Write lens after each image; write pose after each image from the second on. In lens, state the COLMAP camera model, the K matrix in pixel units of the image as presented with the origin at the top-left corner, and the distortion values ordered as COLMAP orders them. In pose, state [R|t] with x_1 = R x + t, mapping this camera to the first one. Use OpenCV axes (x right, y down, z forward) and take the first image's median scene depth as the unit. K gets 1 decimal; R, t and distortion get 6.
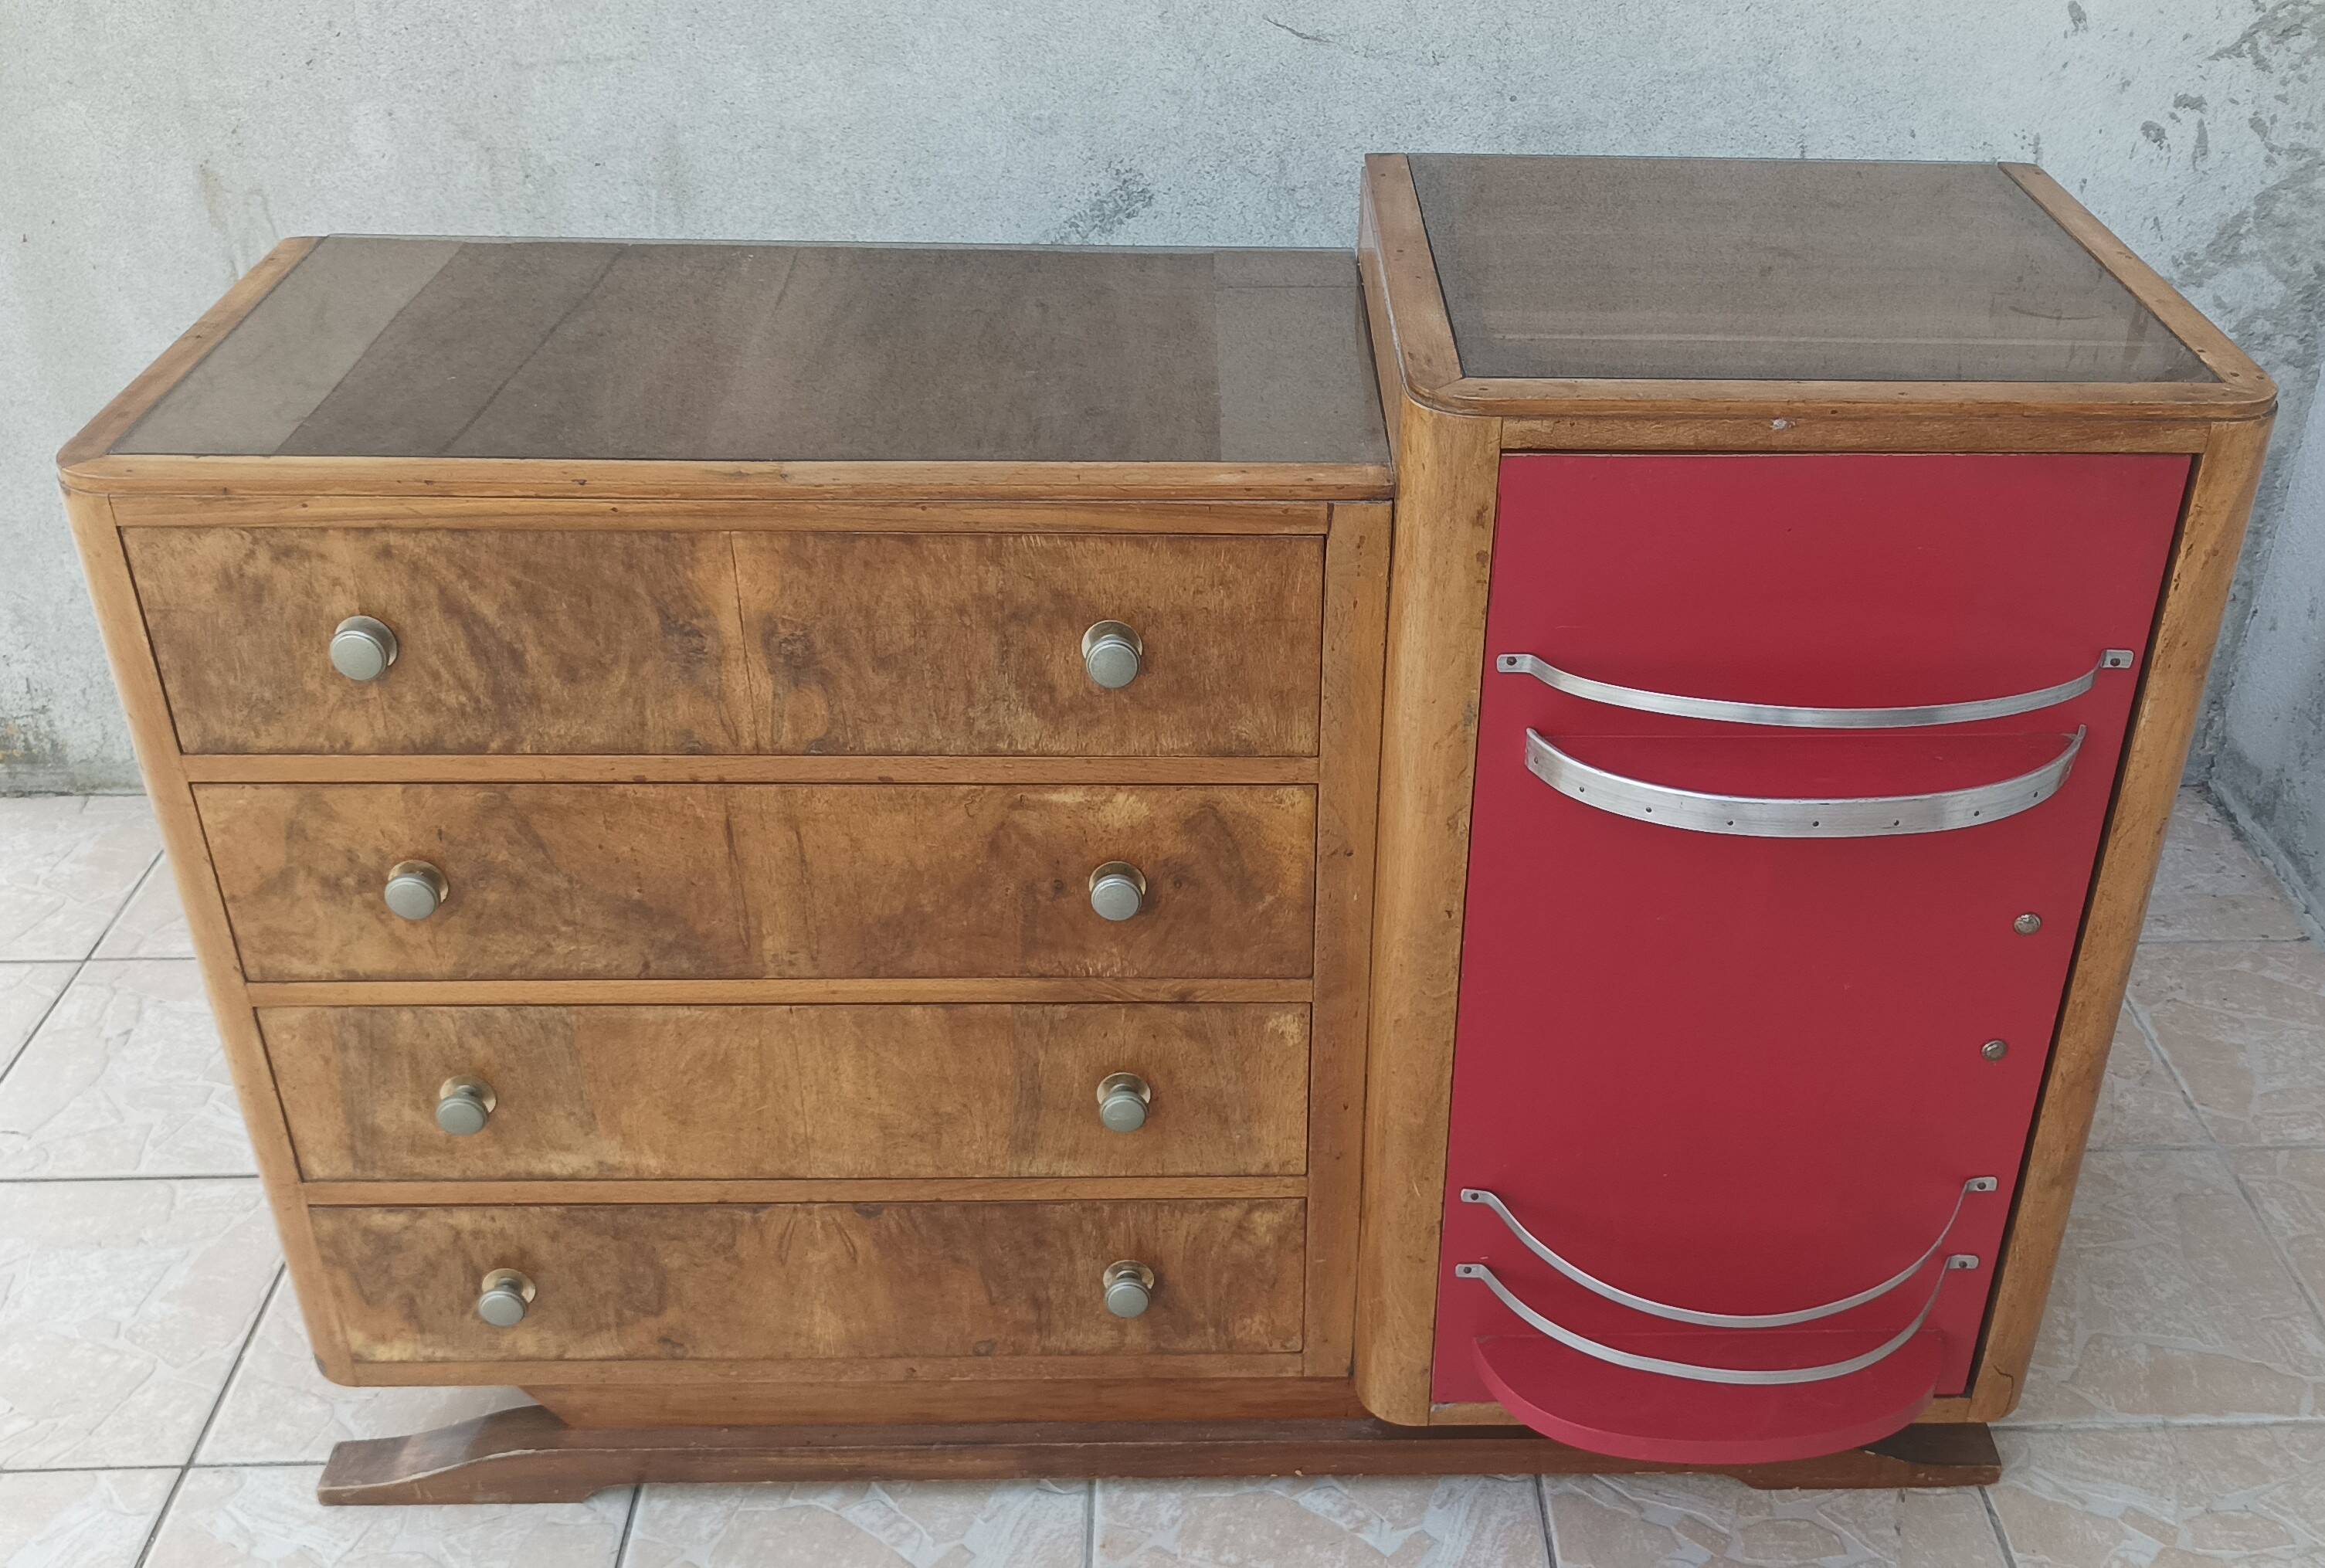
lens RADIAL K [[2313.2, 0, 1300.9], [0, 2313.2, 824.0], [0, 0, 1]] dist [0.016760, -0.029934]
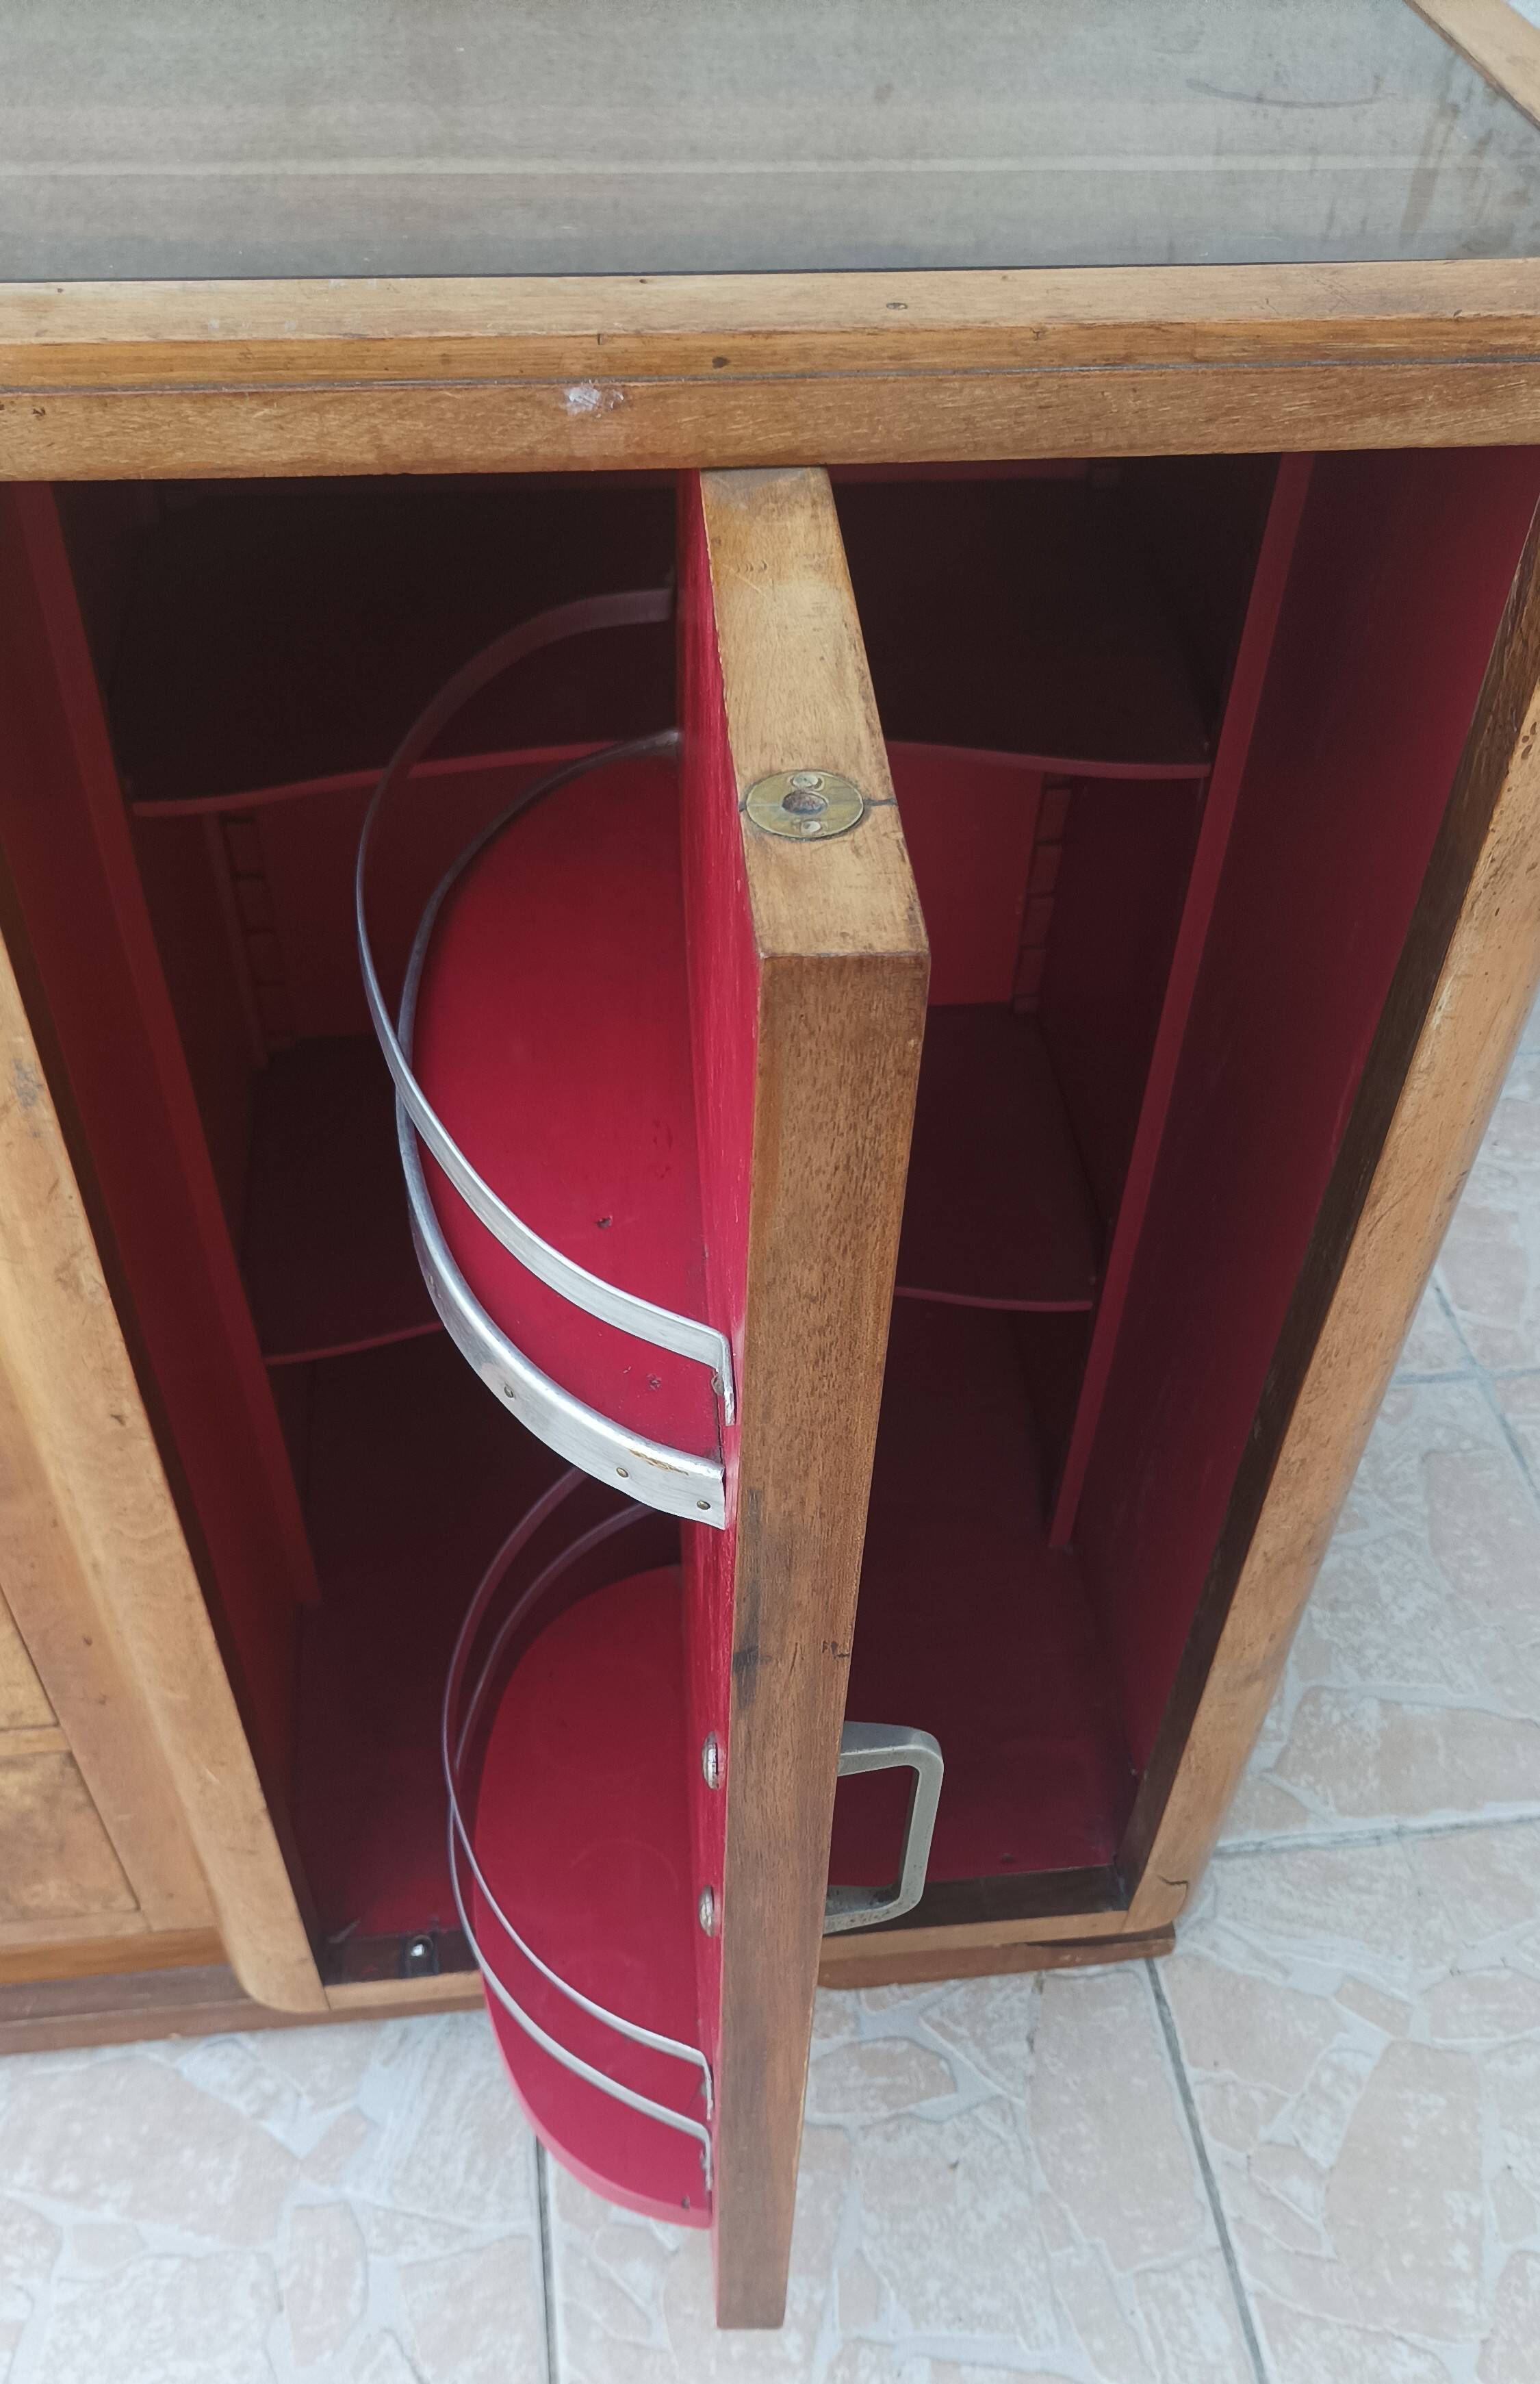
lens RADIAL K [[2059.7, 0, 782.8], [0, 2059.7, 1335.3], [0, 0, 1]] dist [-0.017404, 0.042469]
pose [[0.996482, -0.057090, 0.061347, 0.155613], [0.037906, 0.959944, 0.277615, -0.085661], [-0.074739, -0.274313, 0.958732, 0.458718]]
